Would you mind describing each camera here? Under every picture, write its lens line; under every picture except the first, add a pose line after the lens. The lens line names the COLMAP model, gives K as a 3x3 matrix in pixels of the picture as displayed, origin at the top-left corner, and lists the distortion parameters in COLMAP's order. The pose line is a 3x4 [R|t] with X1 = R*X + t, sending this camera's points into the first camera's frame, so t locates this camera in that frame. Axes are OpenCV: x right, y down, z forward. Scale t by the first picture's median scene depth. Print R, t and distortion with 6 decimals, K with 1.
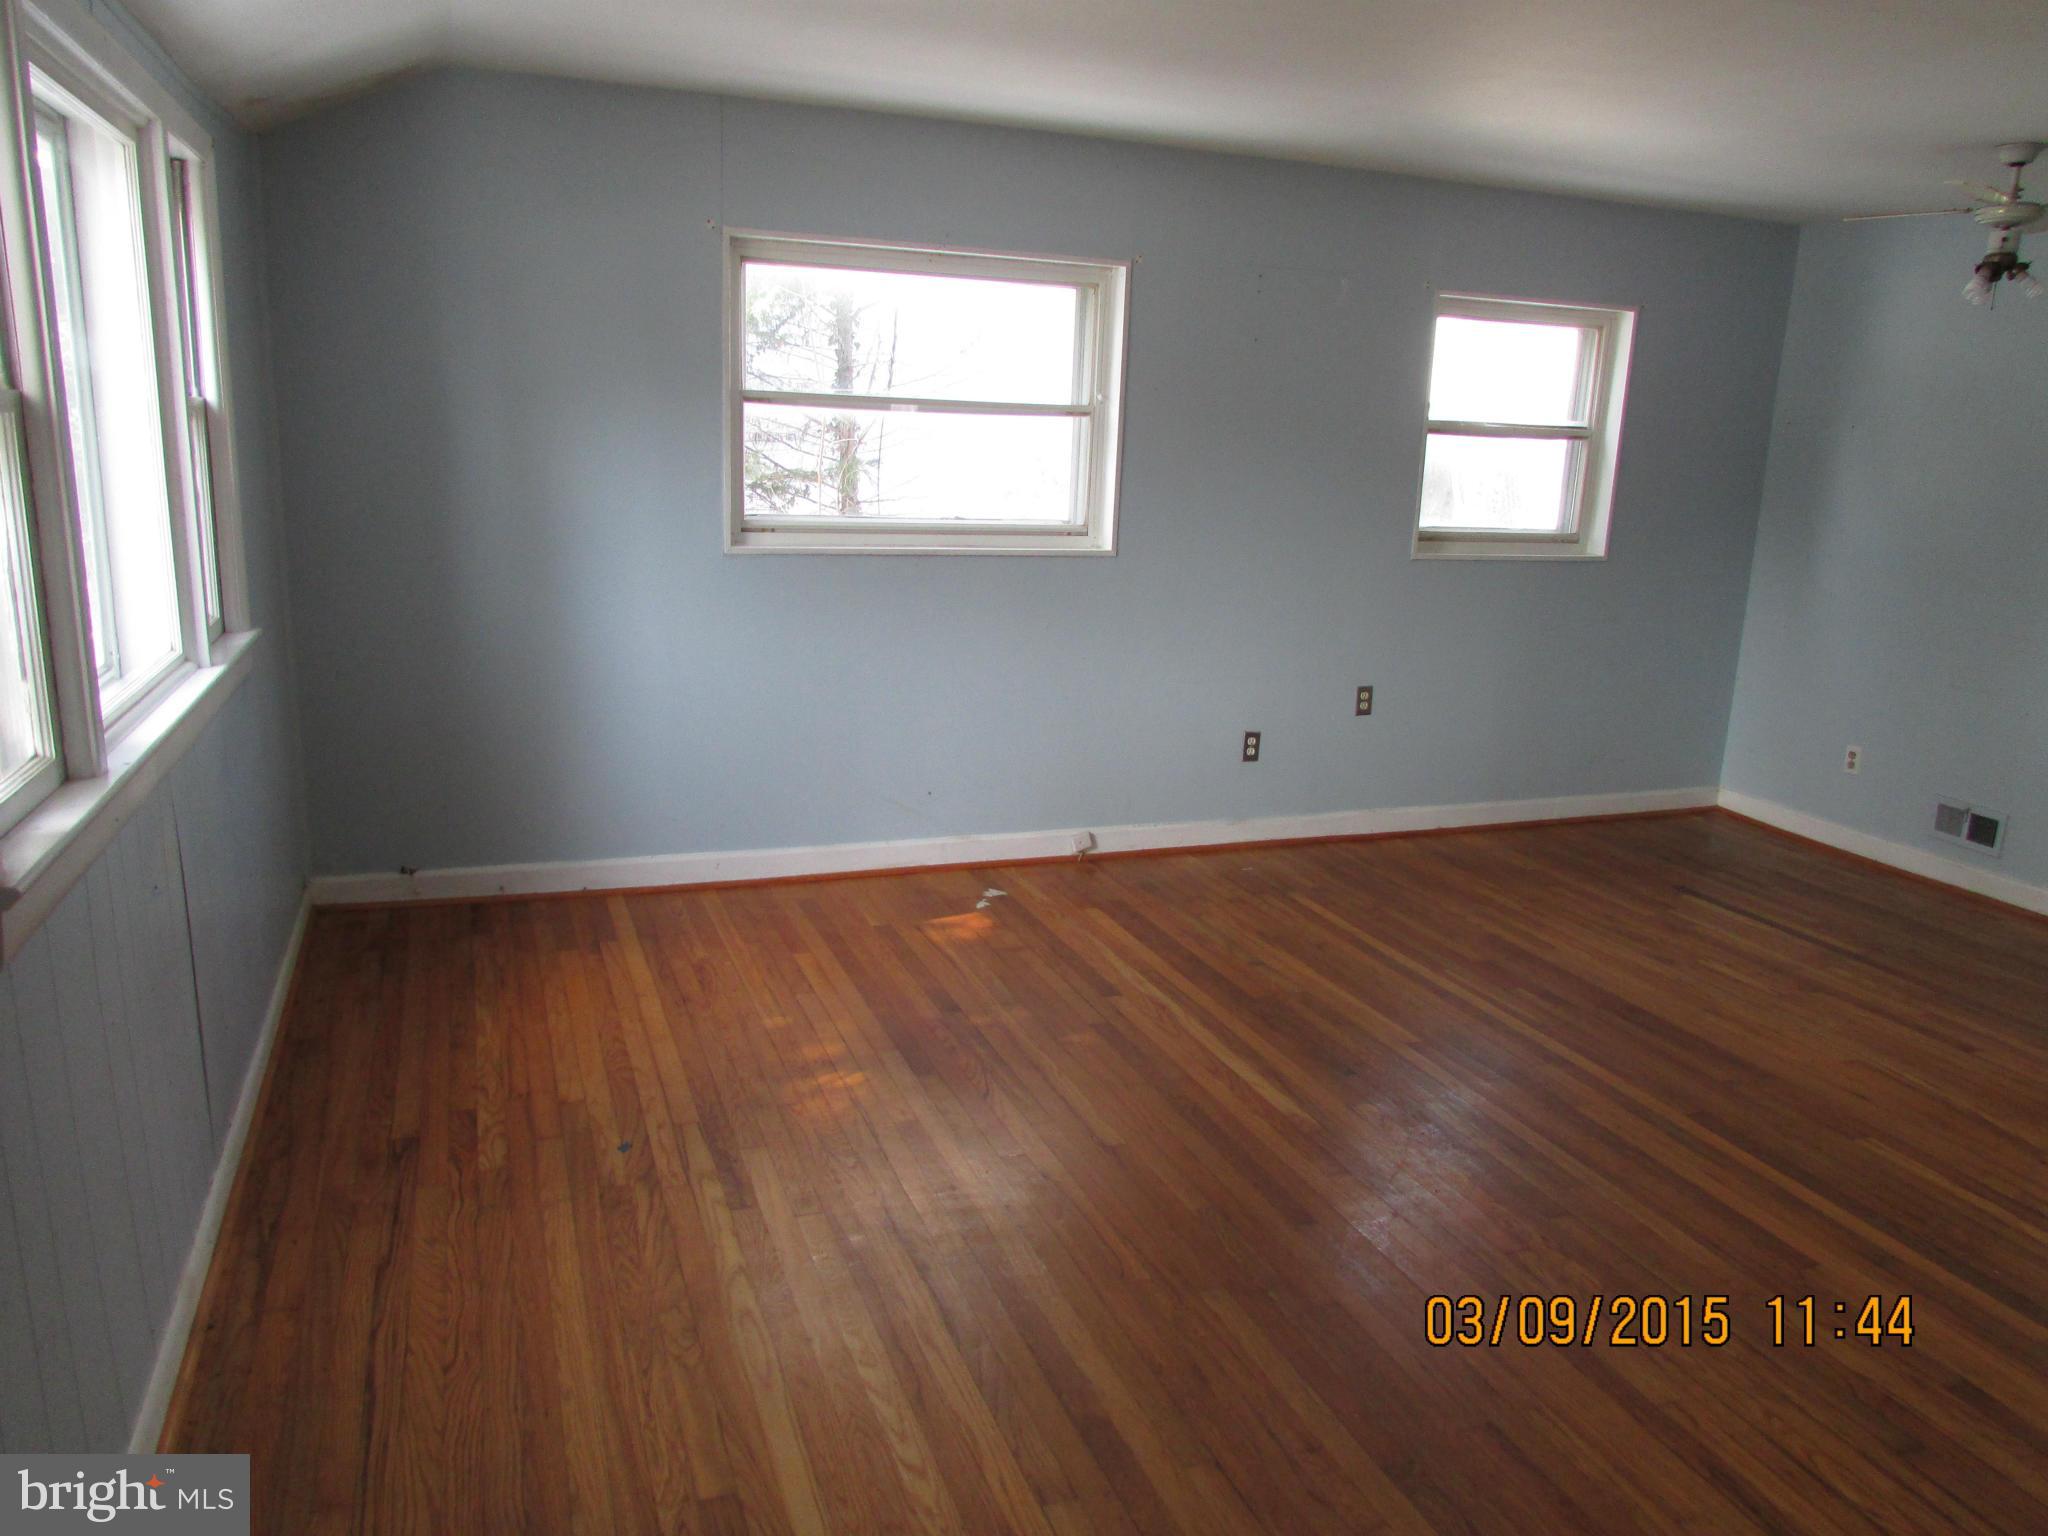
lens RADIAL K [[1457.1, 0, 1024.0], [0, 1457.1, 768.0], [0, 0, 1]] dist [-0.028797, 0.010338]
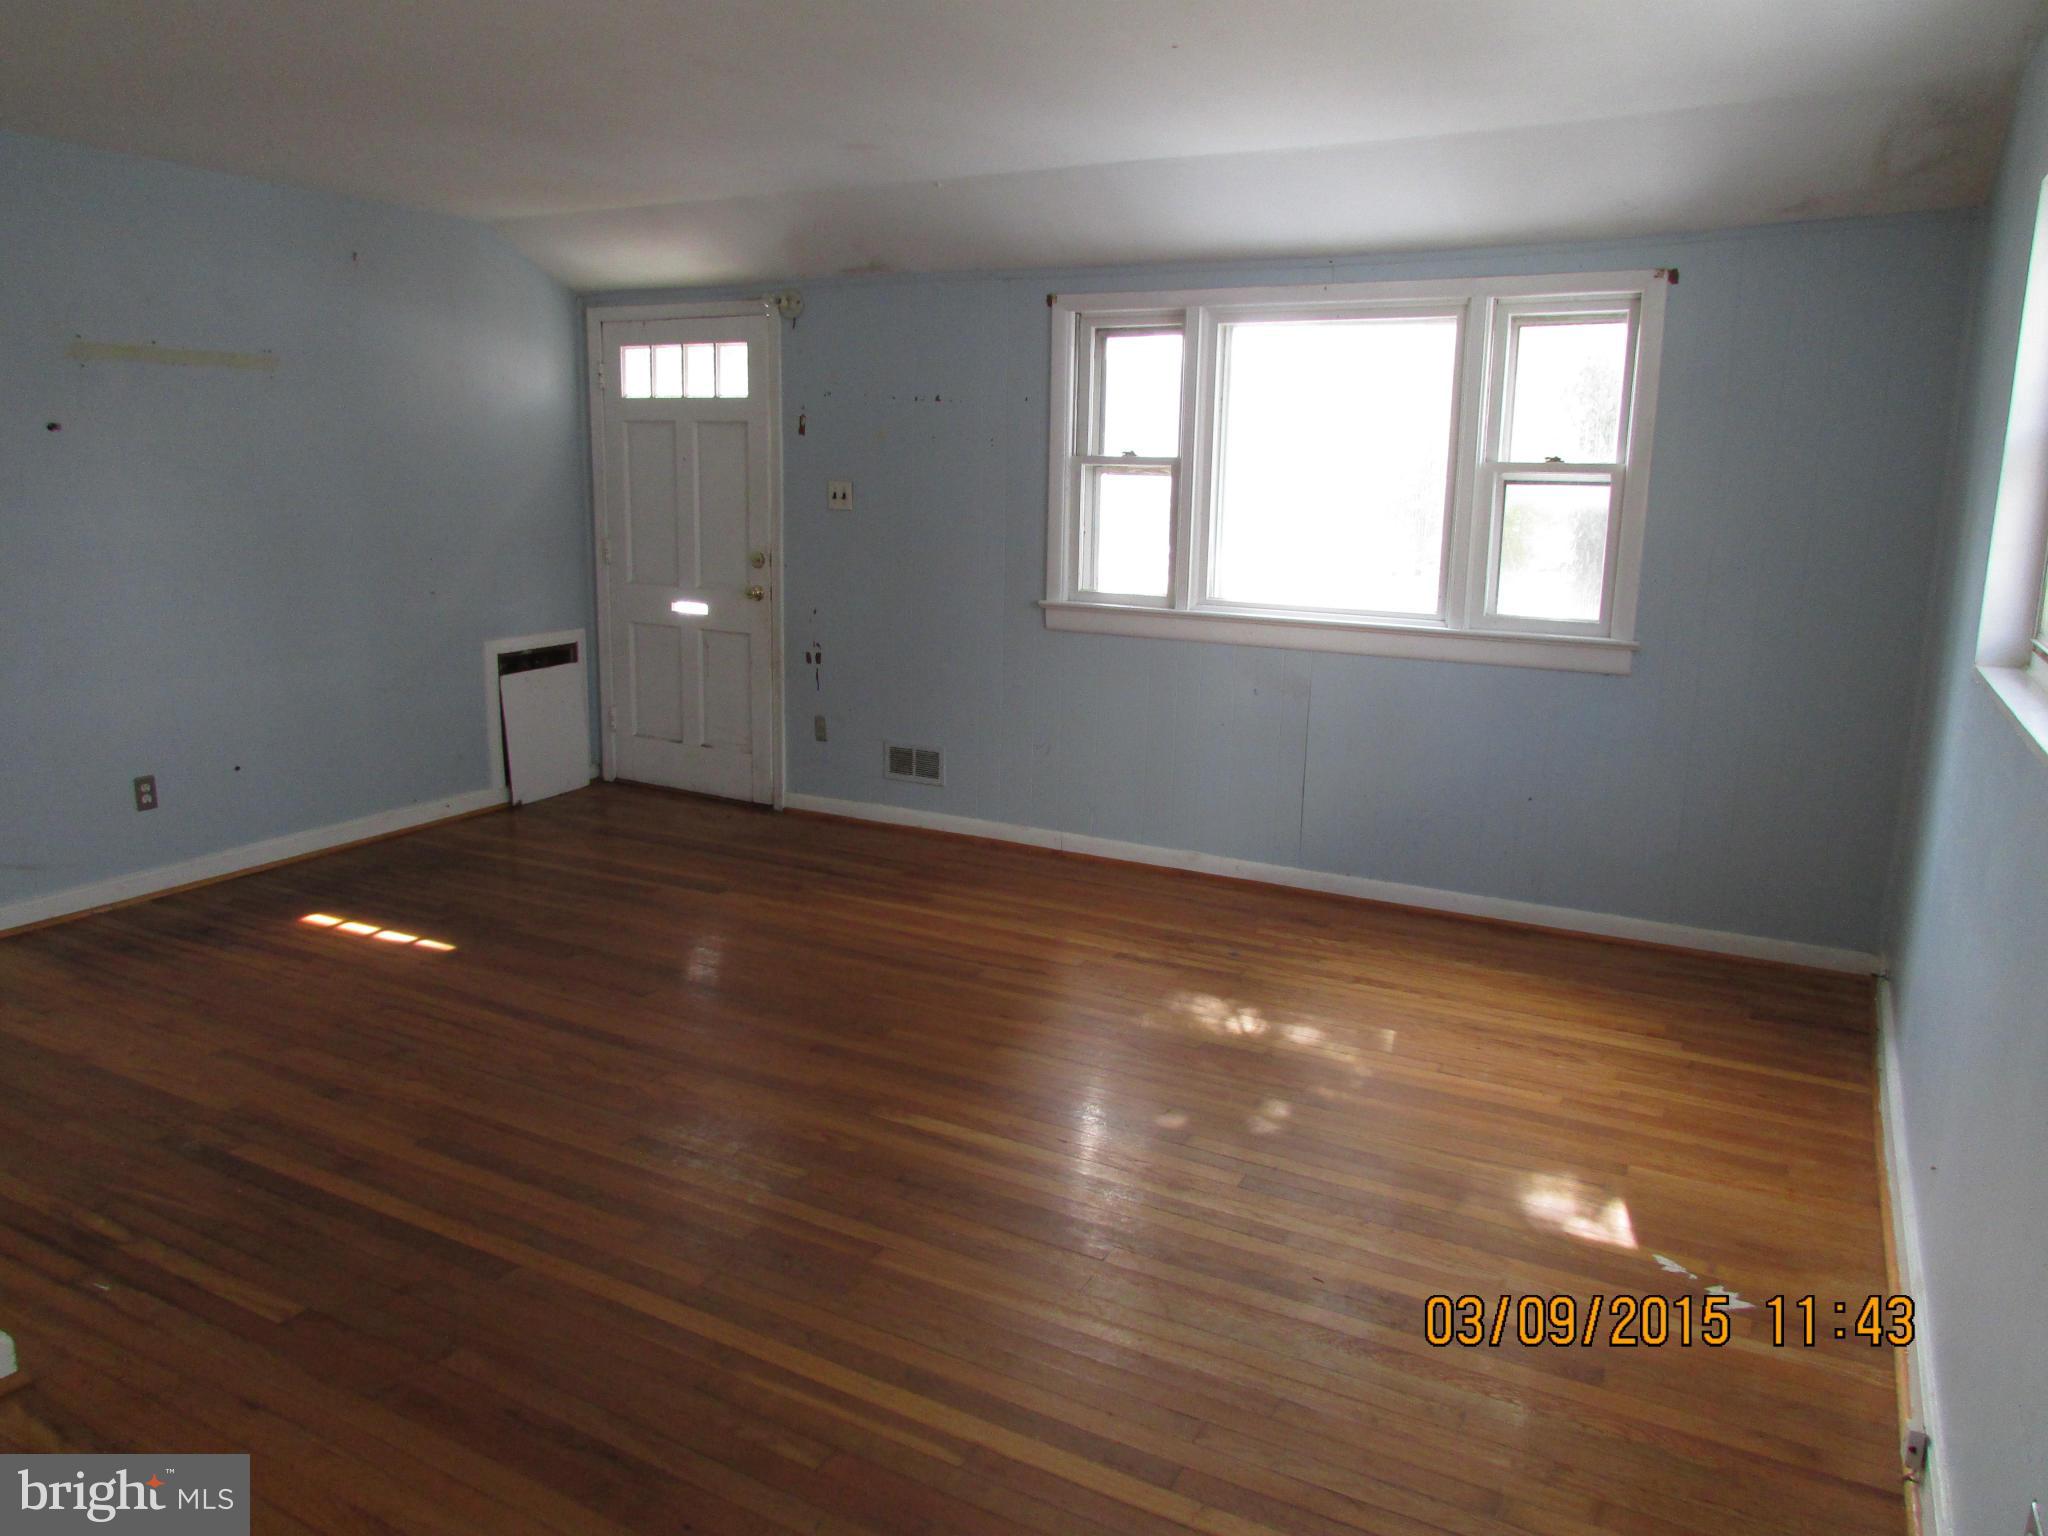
lens RADIAL K [[1457.1, 0, 1024.0], [0, 1457.1, 768.0], [0, 0, 1]] dist [-0.028797, 0.010338]
pose [[-0.758833, 0.084000, -0.645845, 0.571195], [-0.188393, 0.920944, 0.341131, -0.260584], [0.623442, 0.380534, -0.683018, 1.250401]]
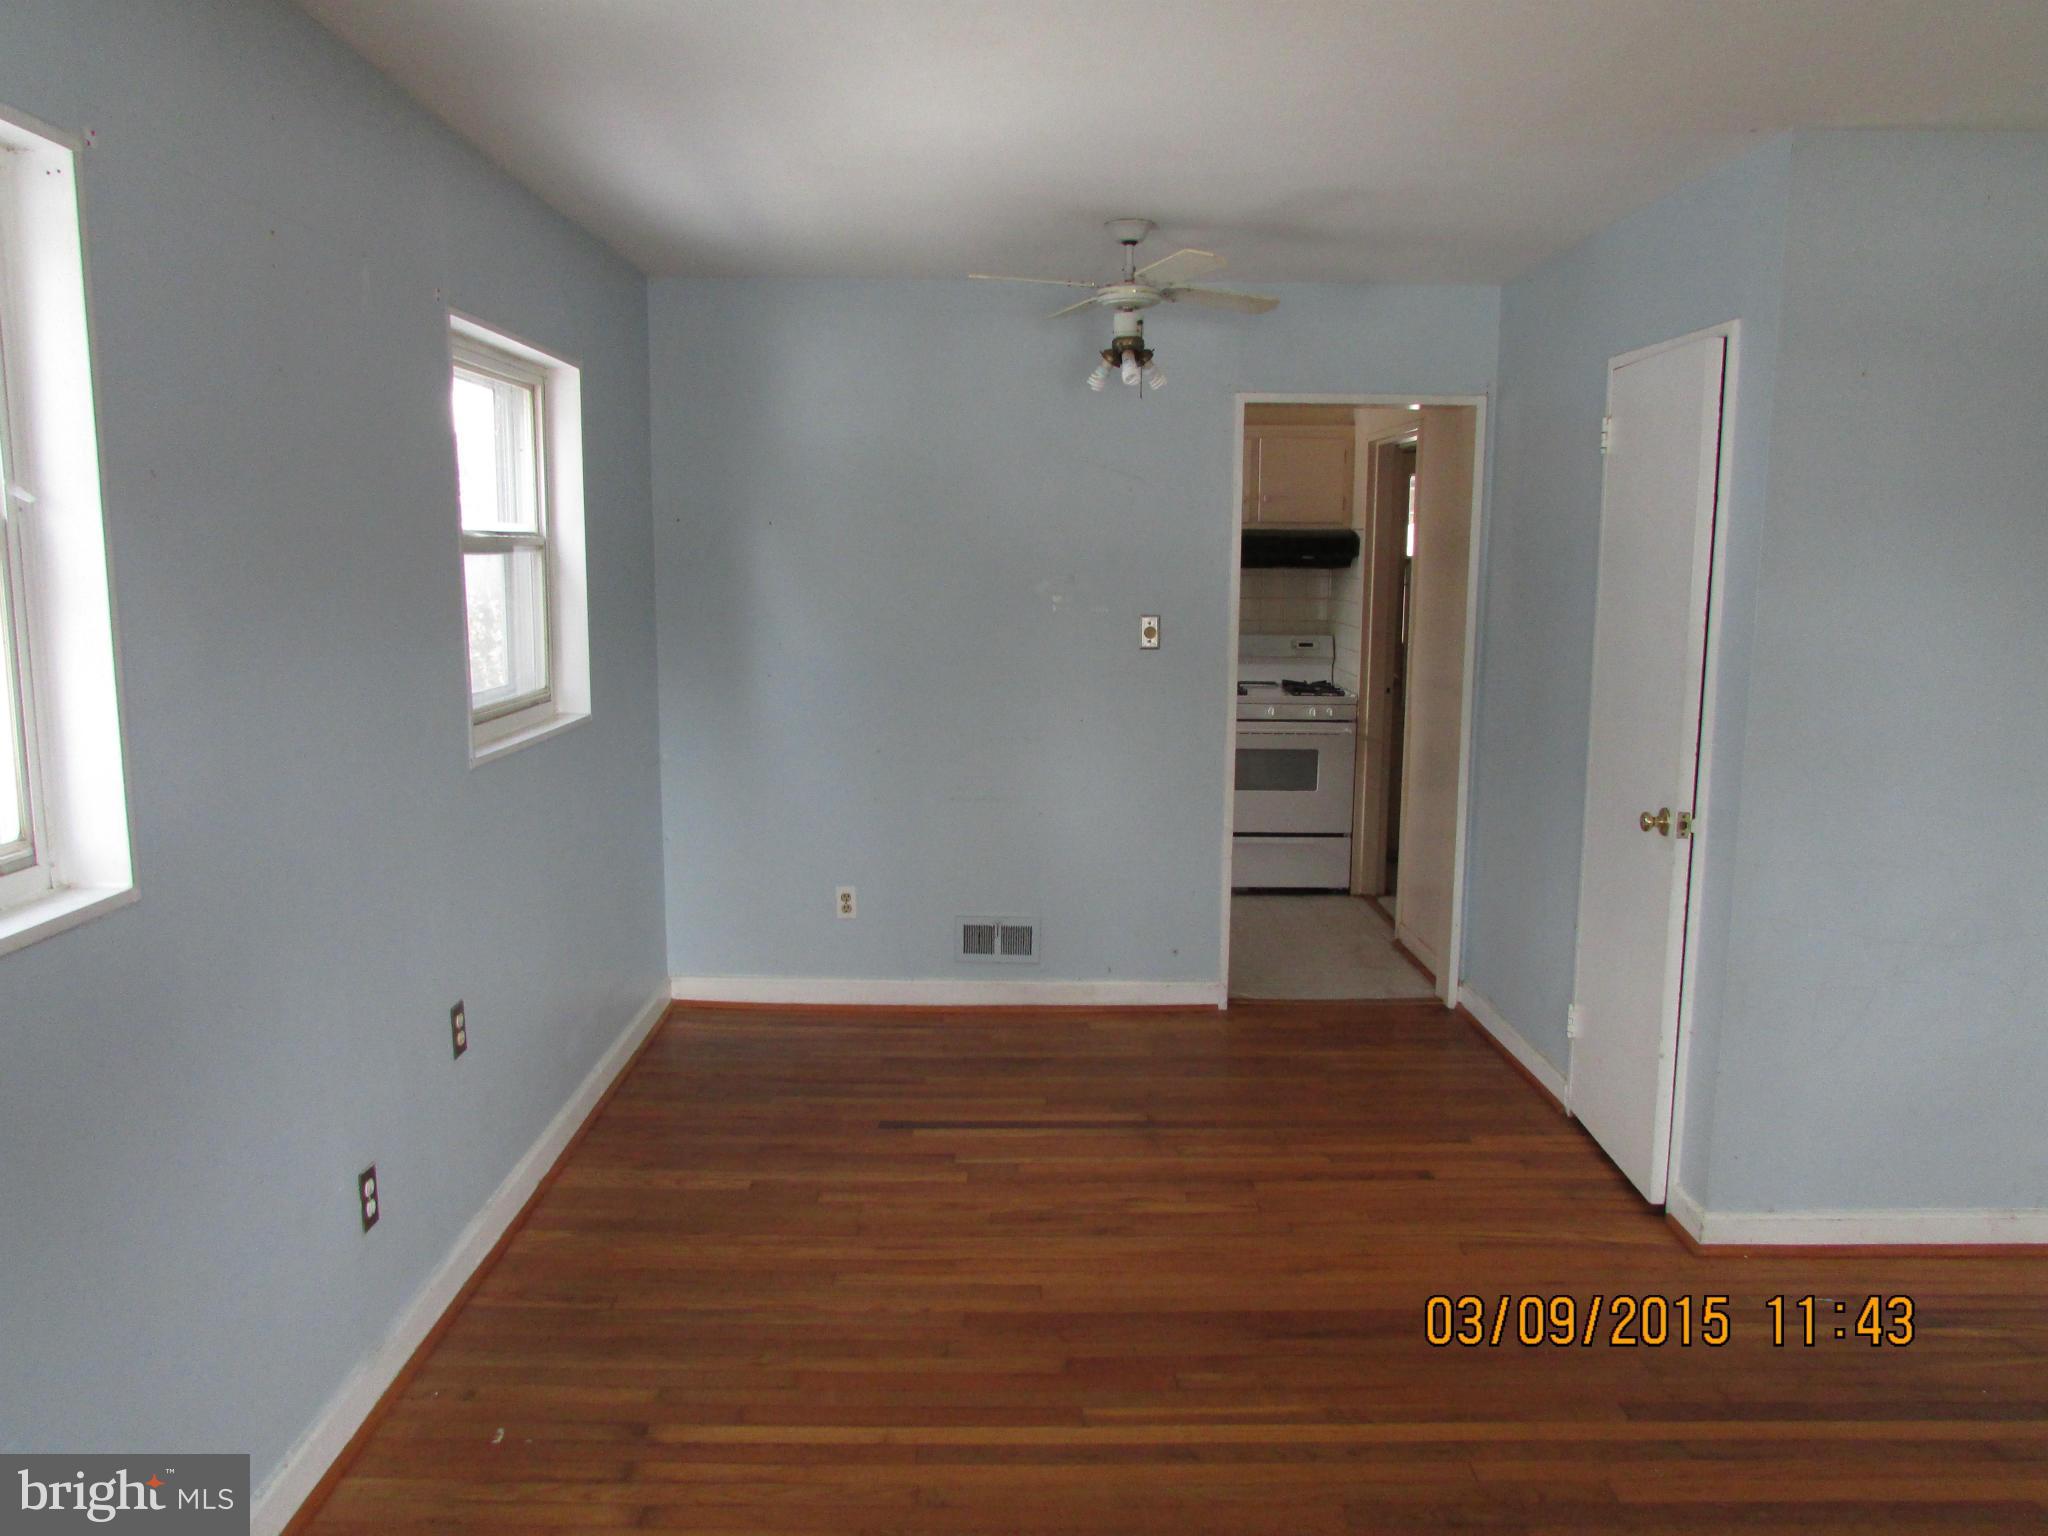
lens RADIAL K [[1457.1, 0, 1024.0], [0, 1457.1, 768.0], [0, 0, 1]] dist [-0.028797, 0.010338]
pose [[0.346276, -0.171700, 0.922286, -0.237171], [0.222160, 0.970153, 0.097200, -0.190118], [-0.911448, 0.171237, 0.374086, 0.736437]]
